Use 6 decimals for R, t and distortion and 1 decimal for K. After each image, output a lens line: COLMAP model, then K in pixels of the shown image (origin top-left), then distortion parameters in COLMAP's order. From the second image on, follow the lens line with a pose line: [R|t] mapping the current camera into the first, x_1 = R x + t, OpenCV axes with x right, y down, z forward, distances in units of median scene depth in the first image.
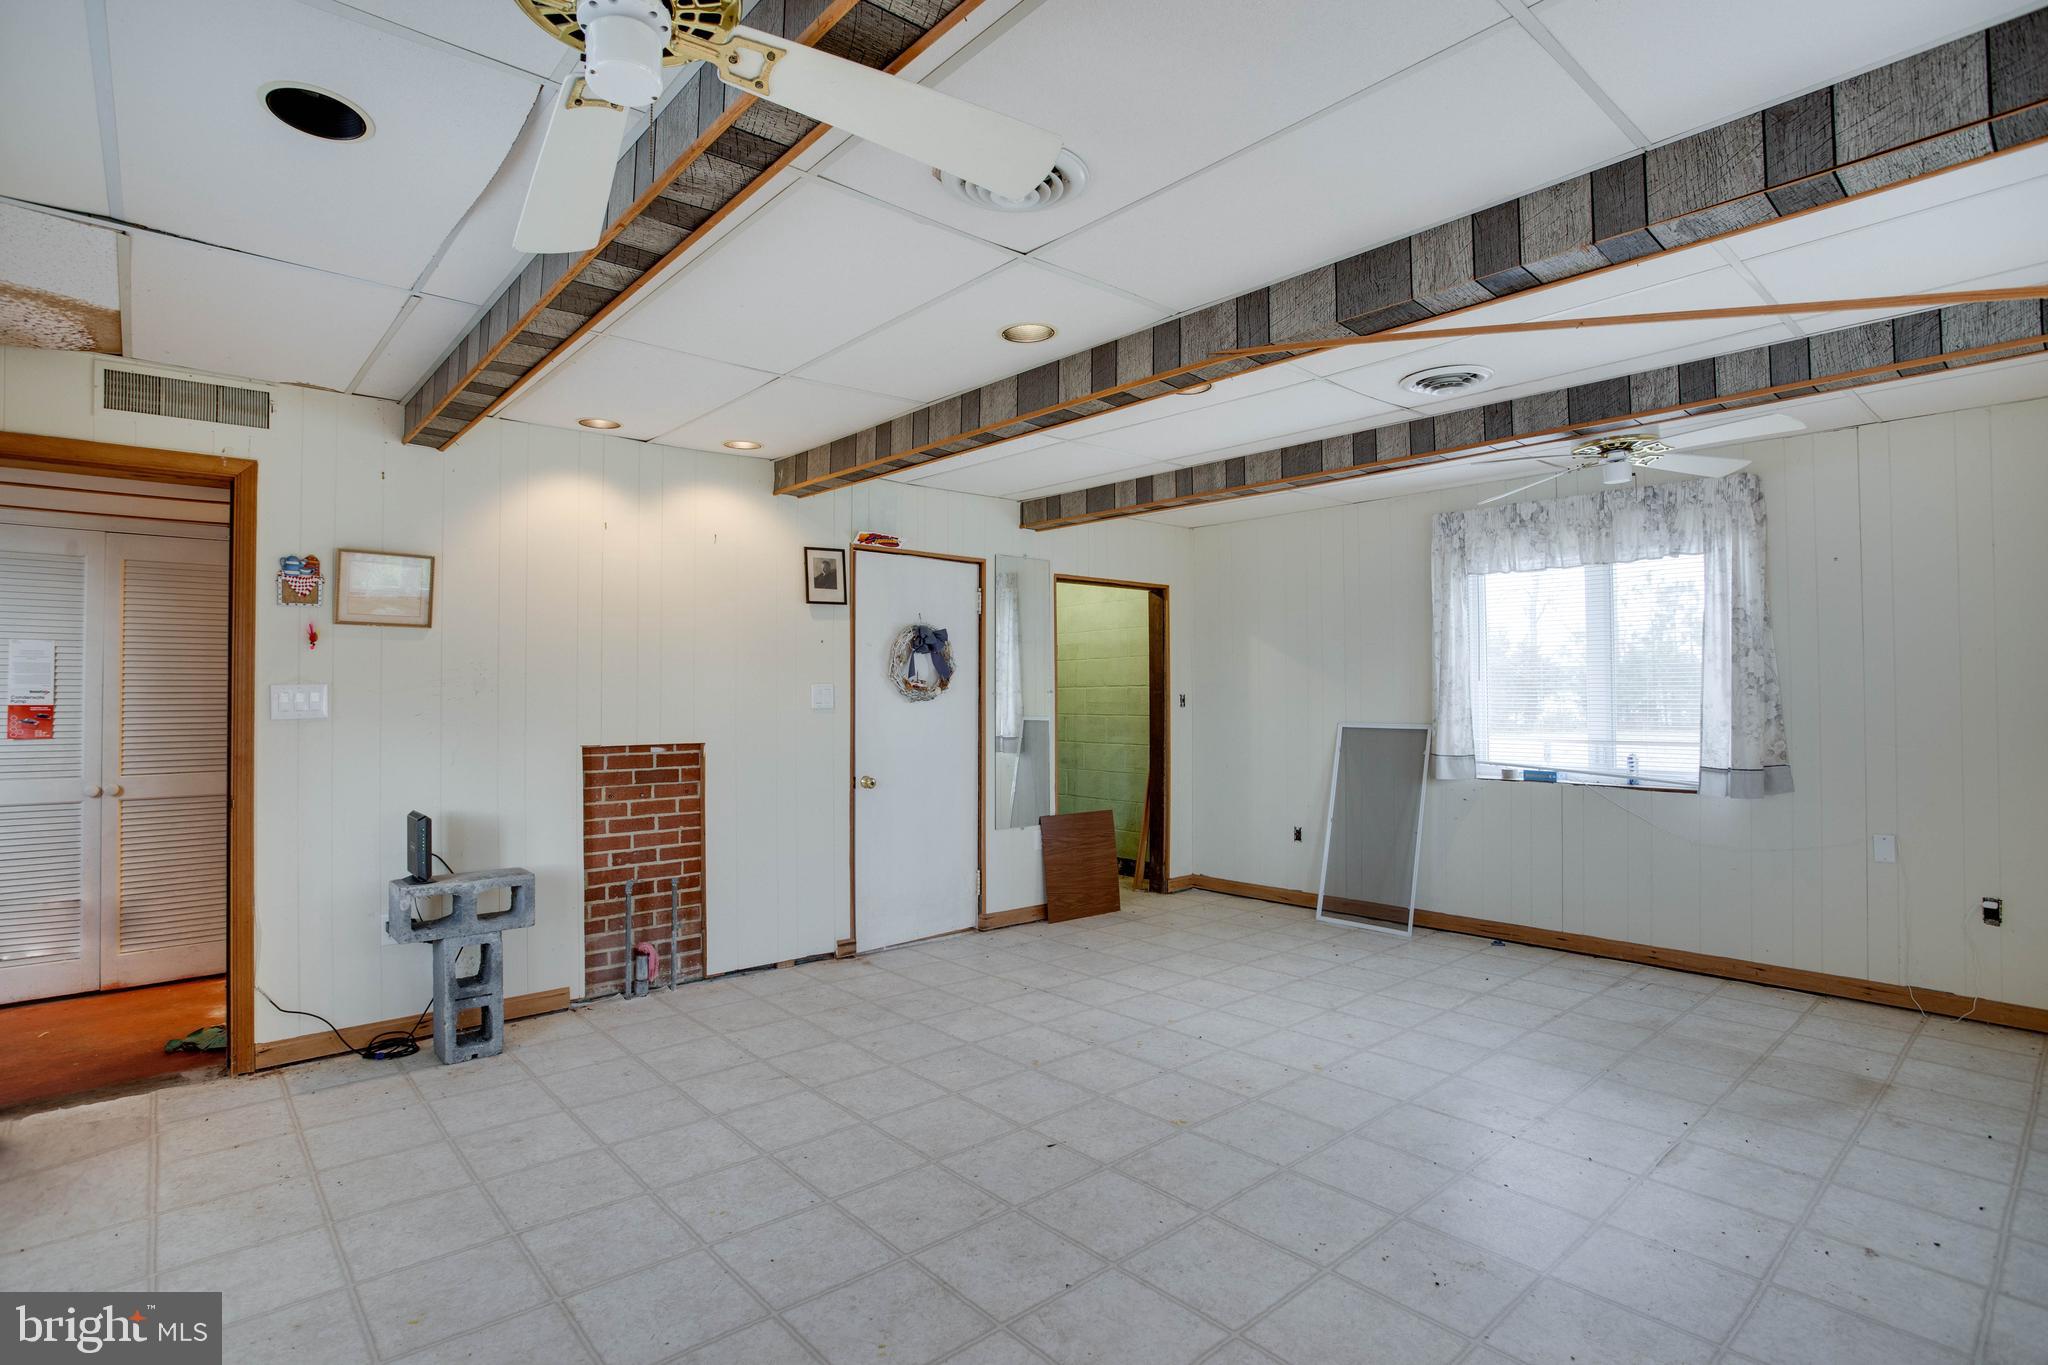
lens RADIAL K [[1015.1, 0, 1020.5], [0, 1015.1, 675.2], [0, 0, 1]] dist [-0.072511, 0.032410]
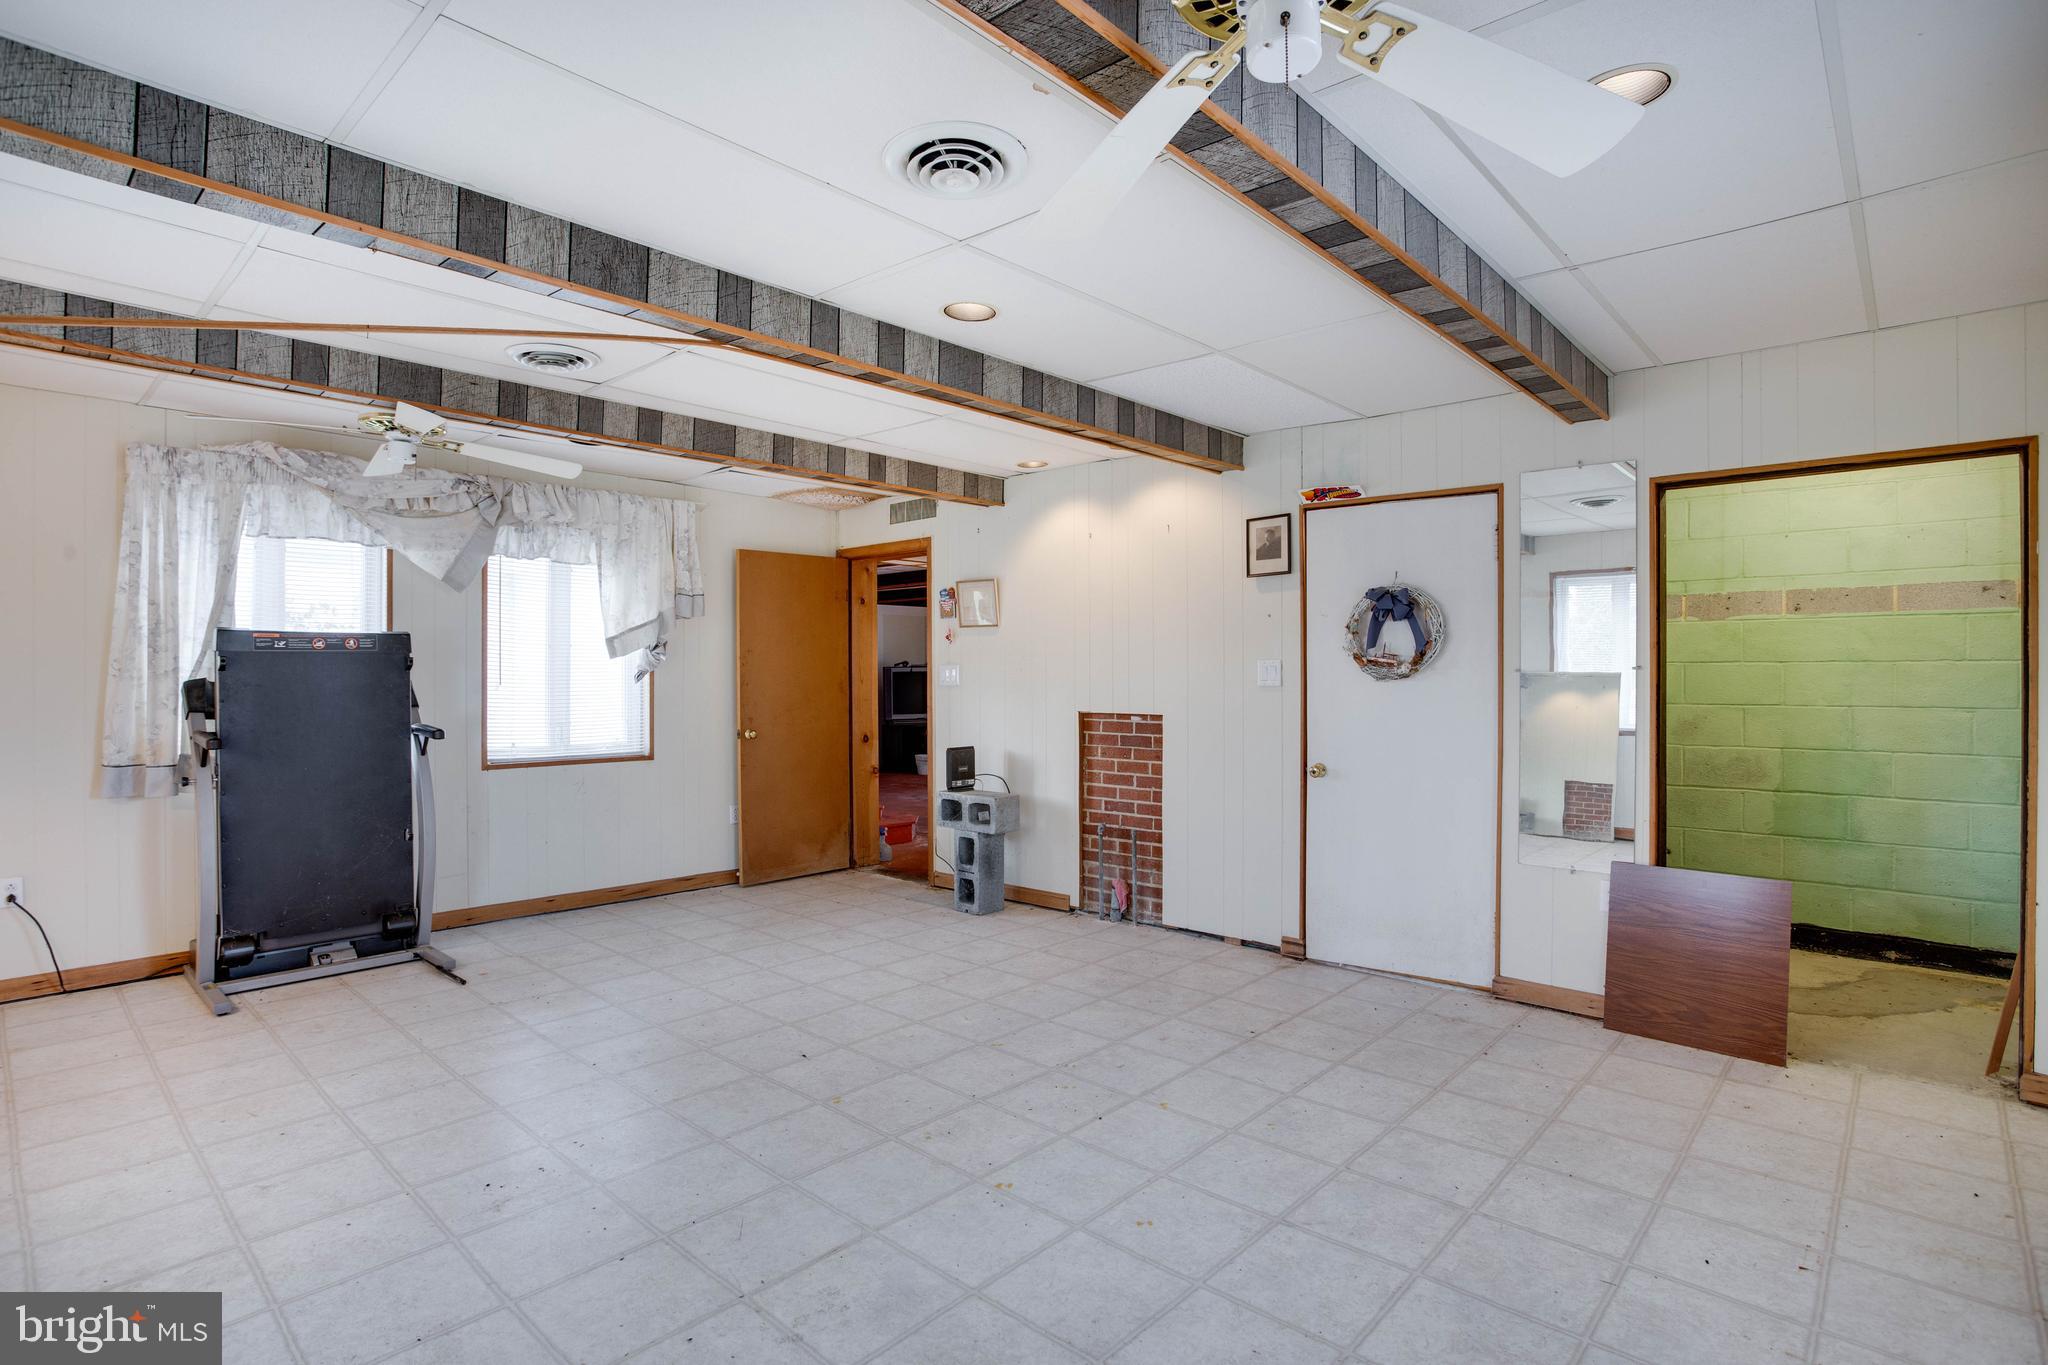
lens RADIAL K [[1024.9, 0, 1024.0], [0, 1024.9, 682.5], [0, 0, 1]] dist [-0.075516, 0.035039]
pose [[0.105494, 0.012588, -0.994340, 0.810018], [0.019103, 0.999710, 0.014682, 0.012008], [0.994236, -0.020544, 0.105222, 0.747302]]
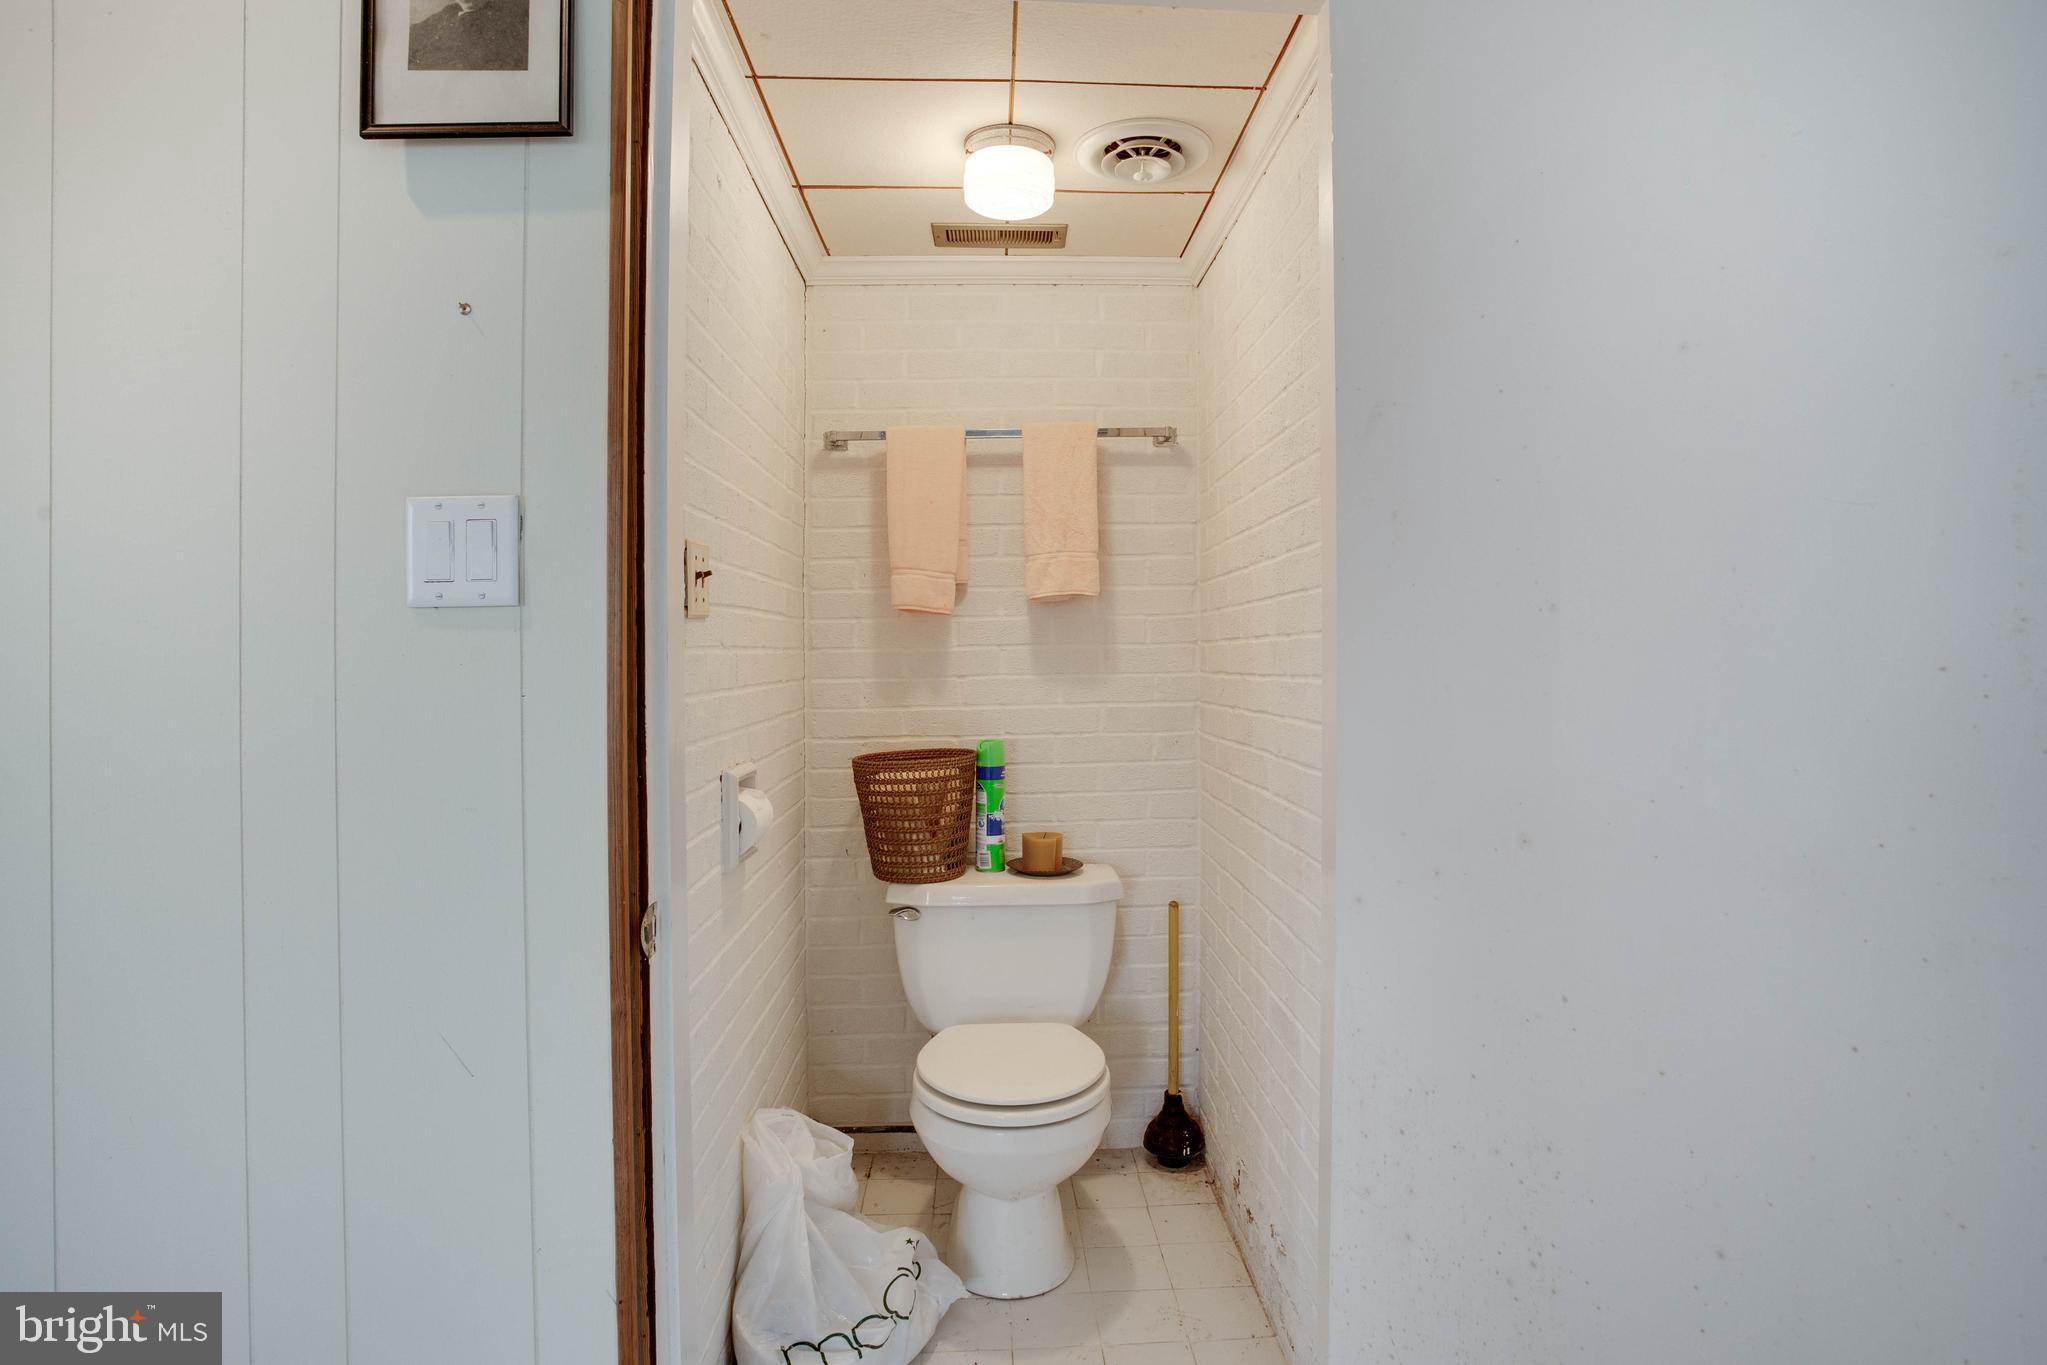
lens RADIAL K [[1014.6, 0, 1020.0], [0, 1014.6, 675.2], [0, 0, 1]] dist [-0.072511, 0.032410]
pose [[0.770647, 0.004395, -0.637247, 0.041471], [0.011087, 0.999732, 0.020303, 0.048877], [0.637166, -0.022712, 0.770392, 1.011794]]
